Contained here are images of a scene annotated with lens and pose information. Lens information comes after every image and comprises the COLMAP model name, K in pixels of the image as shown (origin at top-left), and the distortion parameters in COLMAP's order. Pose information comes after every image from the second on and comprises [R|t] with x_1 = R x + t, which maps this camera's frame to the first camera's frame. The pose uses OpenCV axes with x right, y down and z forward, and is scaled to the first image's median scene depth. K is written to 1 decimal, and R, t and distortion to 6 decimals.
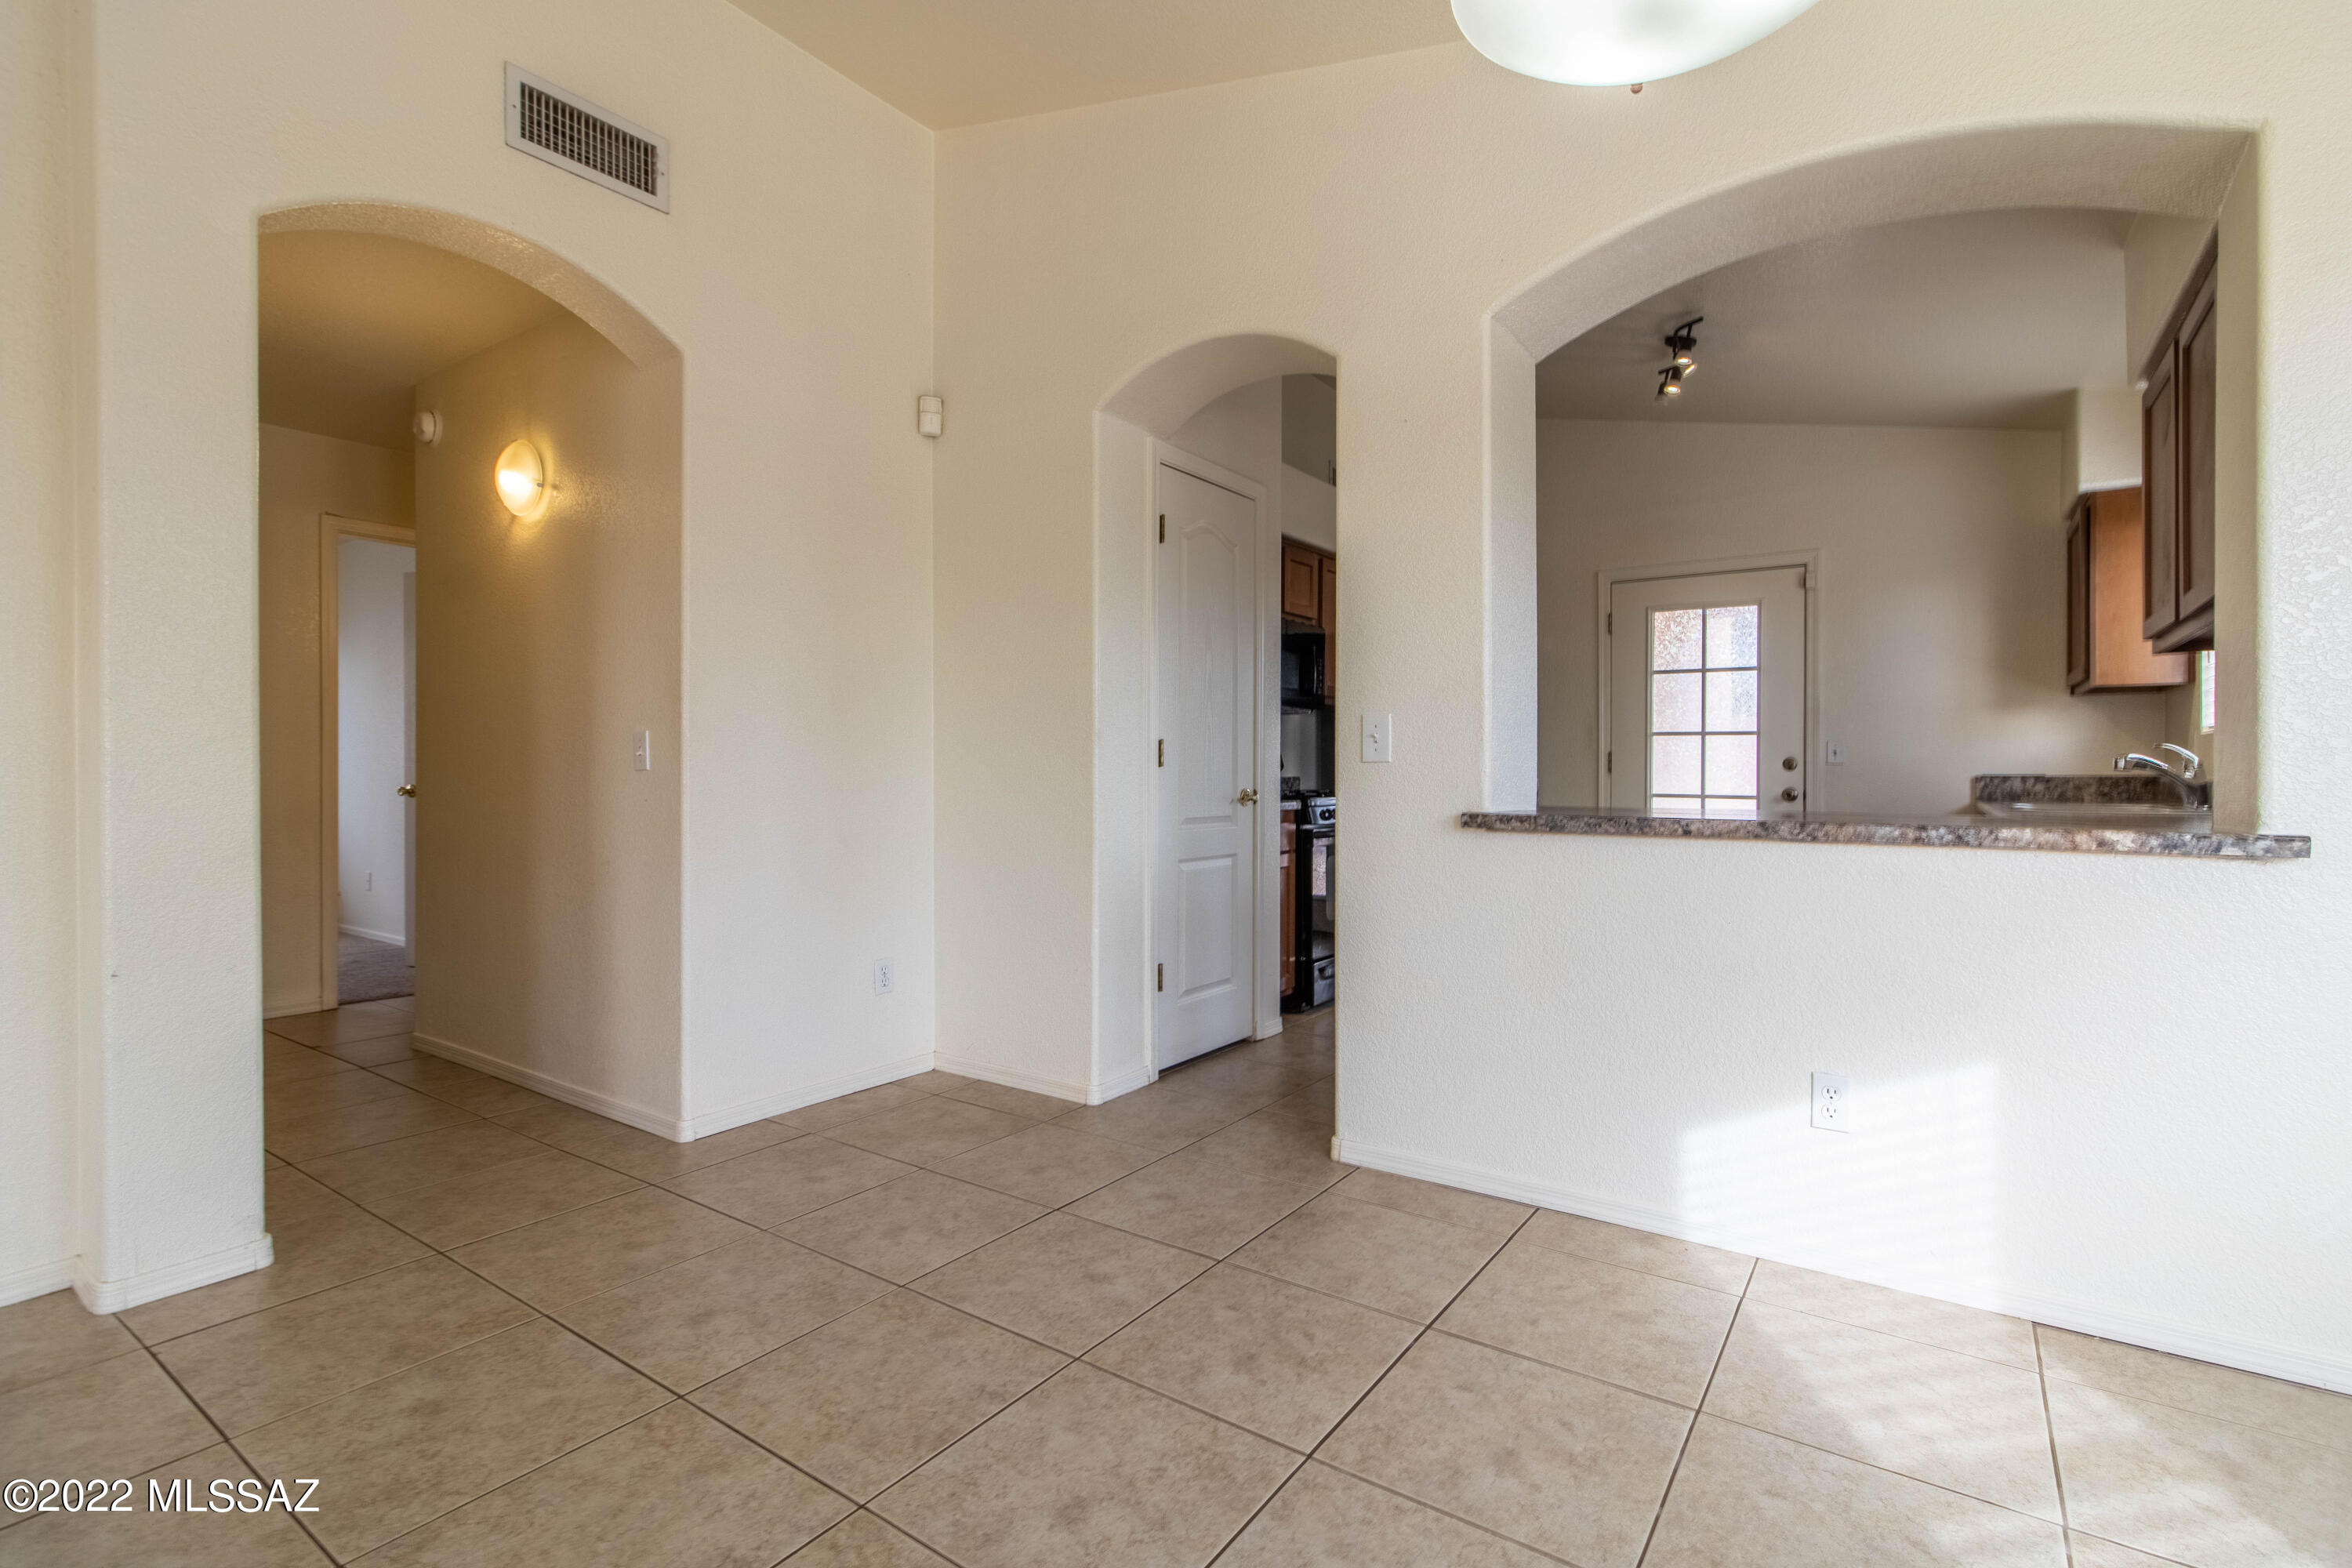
lens RADIAL K [[1088.2, 0, 1191.8], [0, 1088.2, 771.4], [0, 0, 1]] dist [-0.000976, 0.001018]
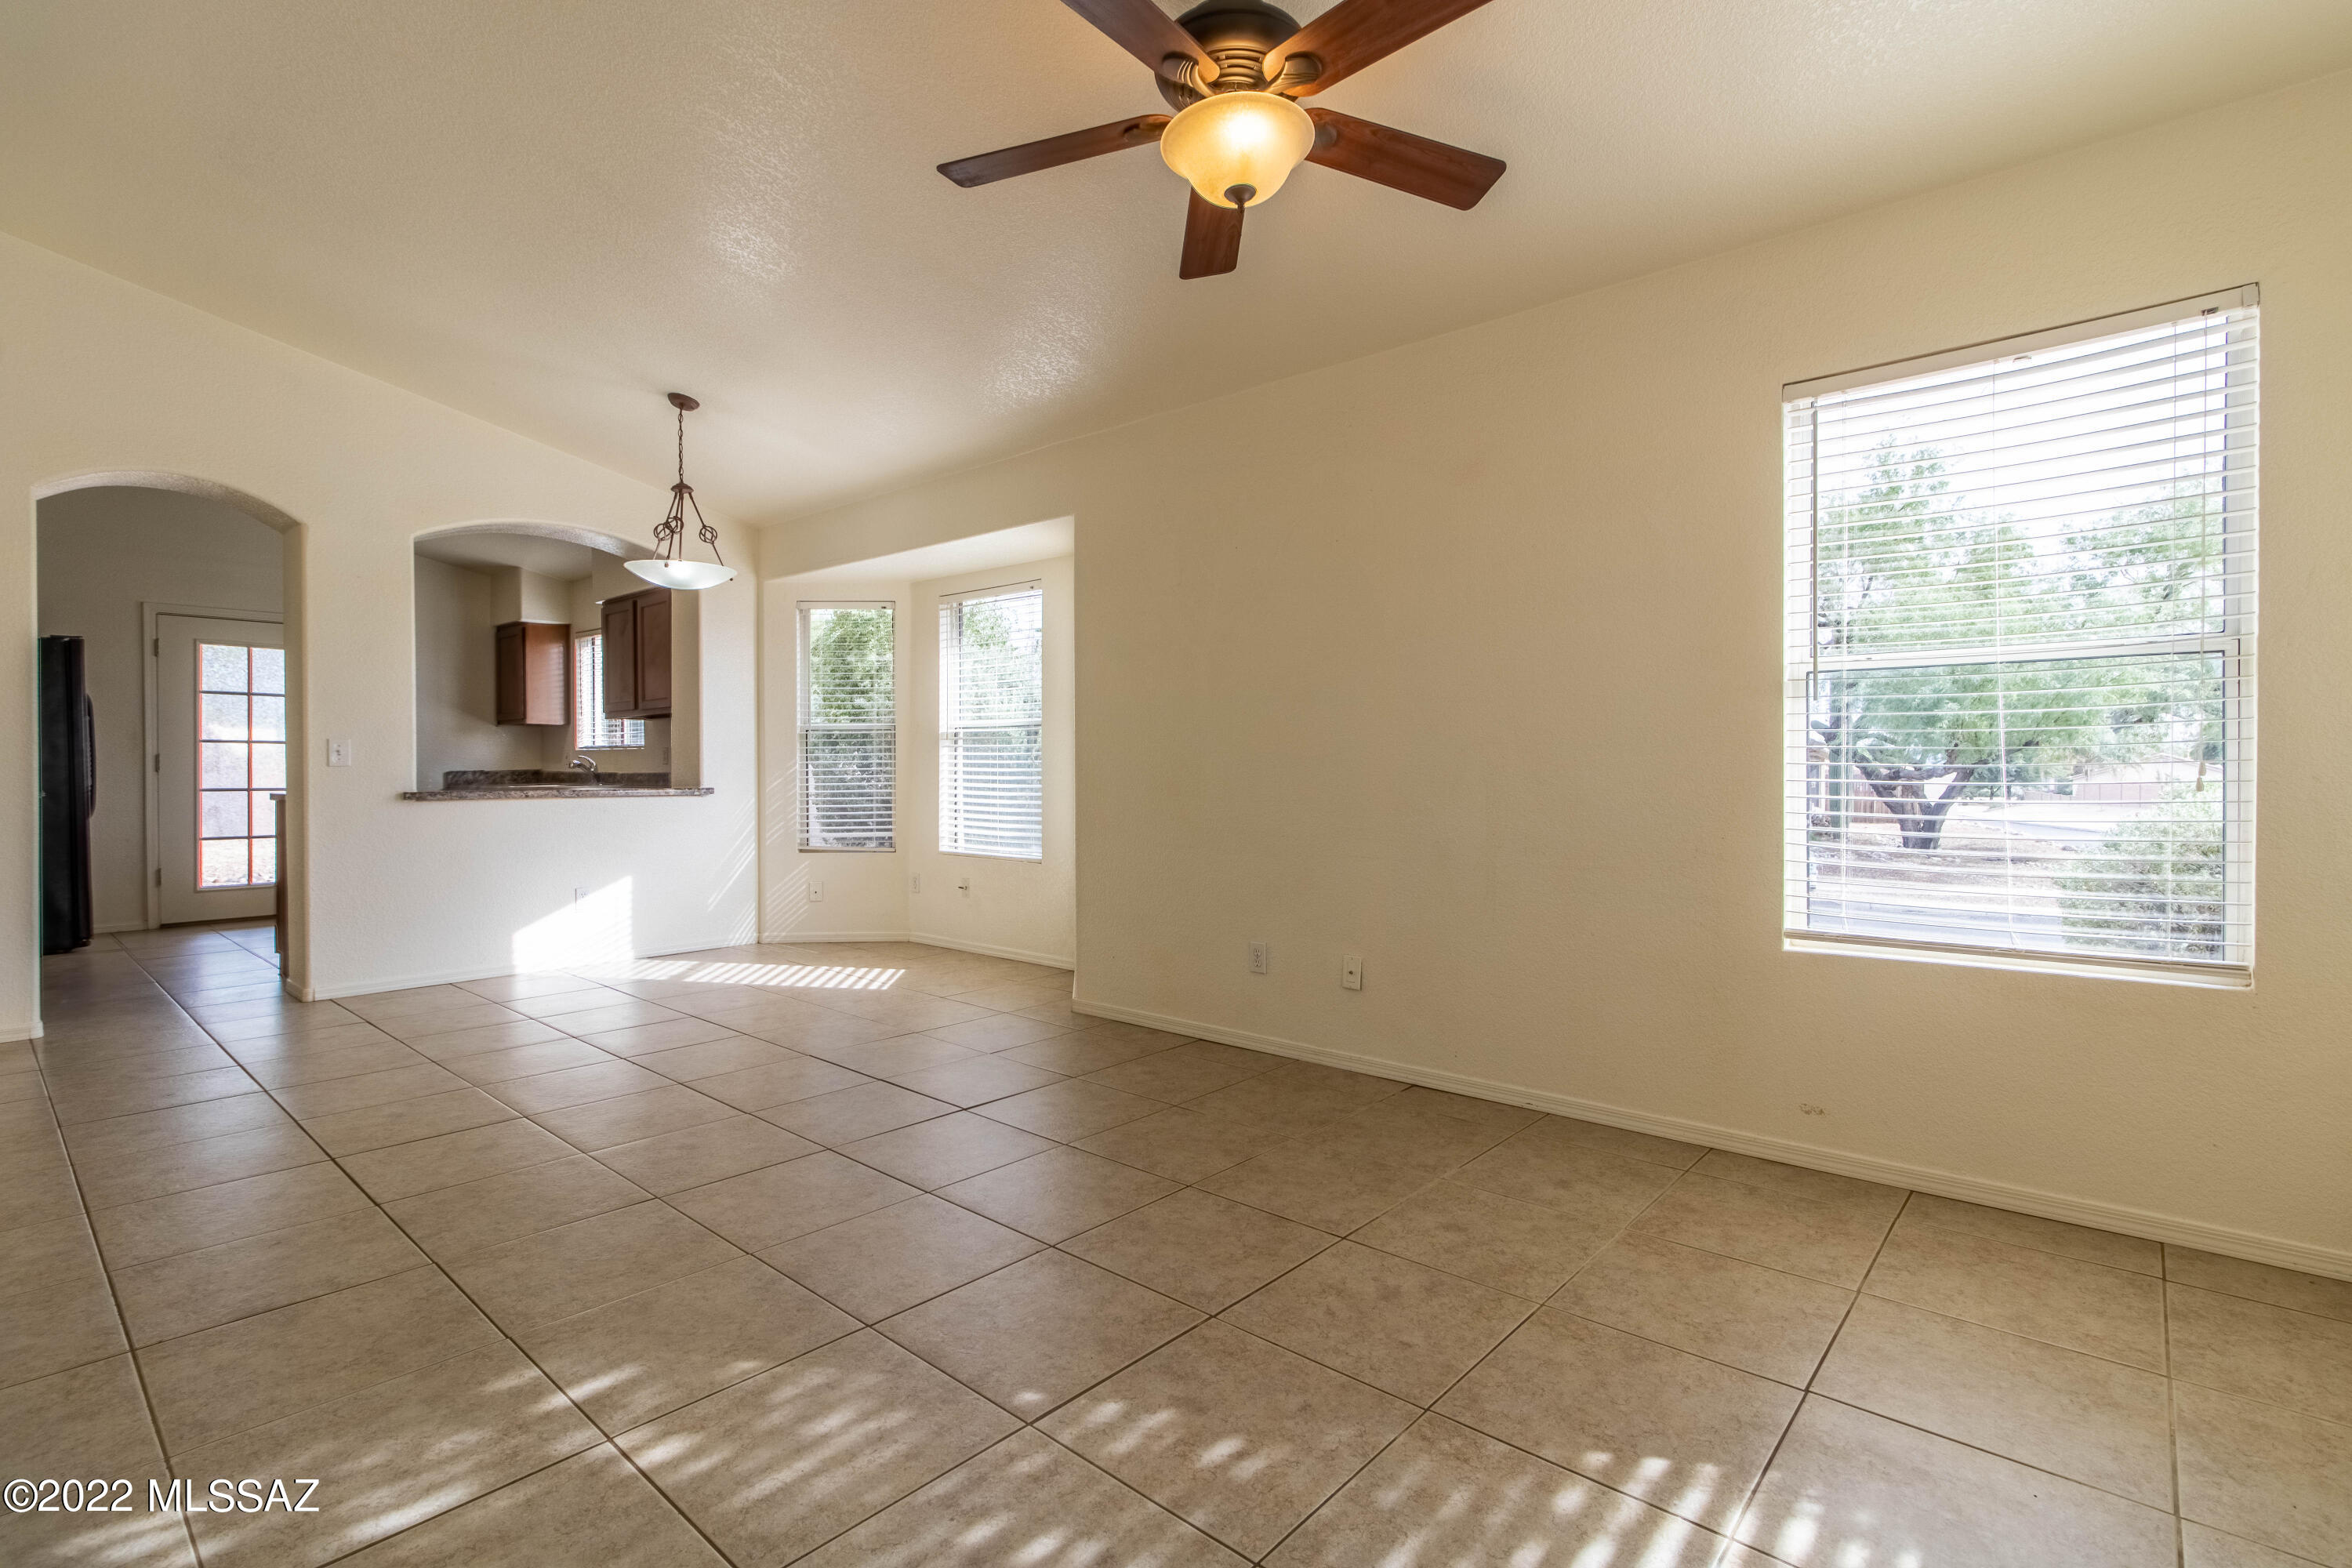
lens RADIAL K [[1088.2, 0, 1191.8], [0, 1088.2, 771.4], [0, 0, 1]] dist [-0.000976, 0.001018]
pose [[0.108939, -0.009558, 0.994002, -0.833314], [0.004971, 0.999947, 0.009071, -0.005301], [-0.994036, 0.003953, 0.108981, -0.327532]]
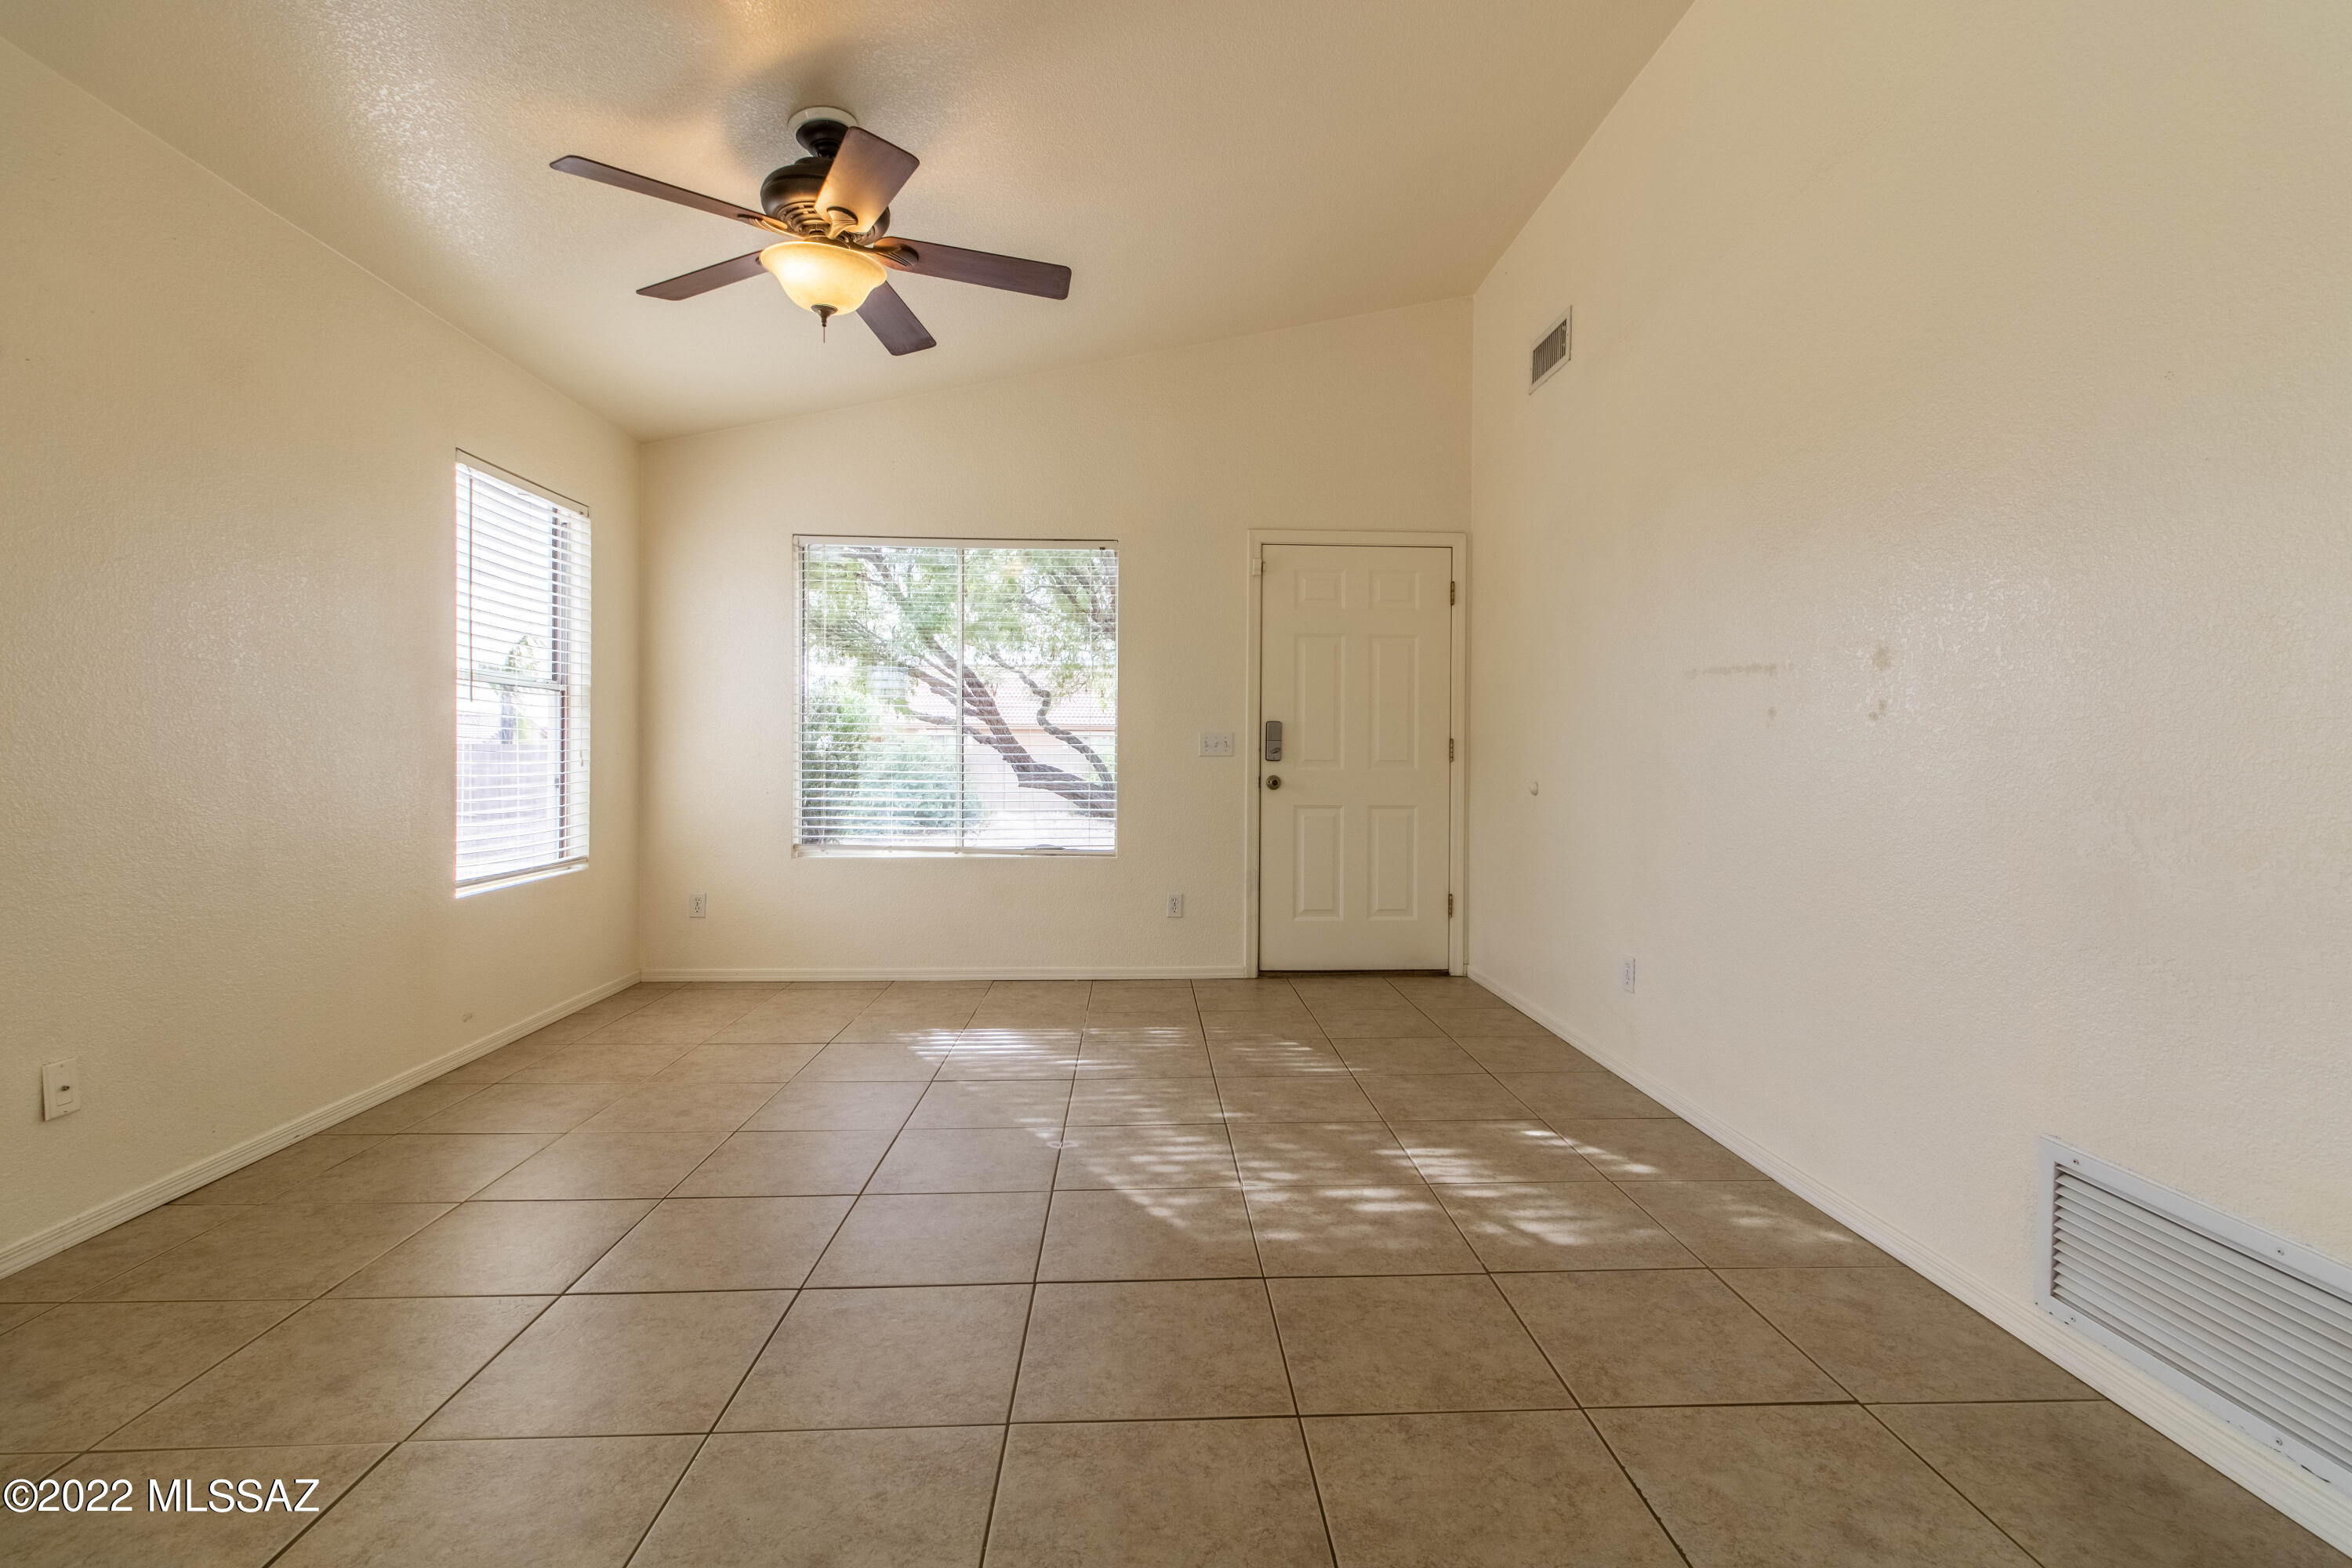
lens RADIAL K [[1078.9, 0, 1183.3], [0, 1078.9, 767.9], [0, 0, 1]] dist [-0.001607, 0.000100]
pose [[-0.790519, -0.005214, -0.612415, -0.140838], [-0.013507, 0.999869, 0.008923, -0.003506], [0.612288, 0.015326, -0.790486, 0.312865]]
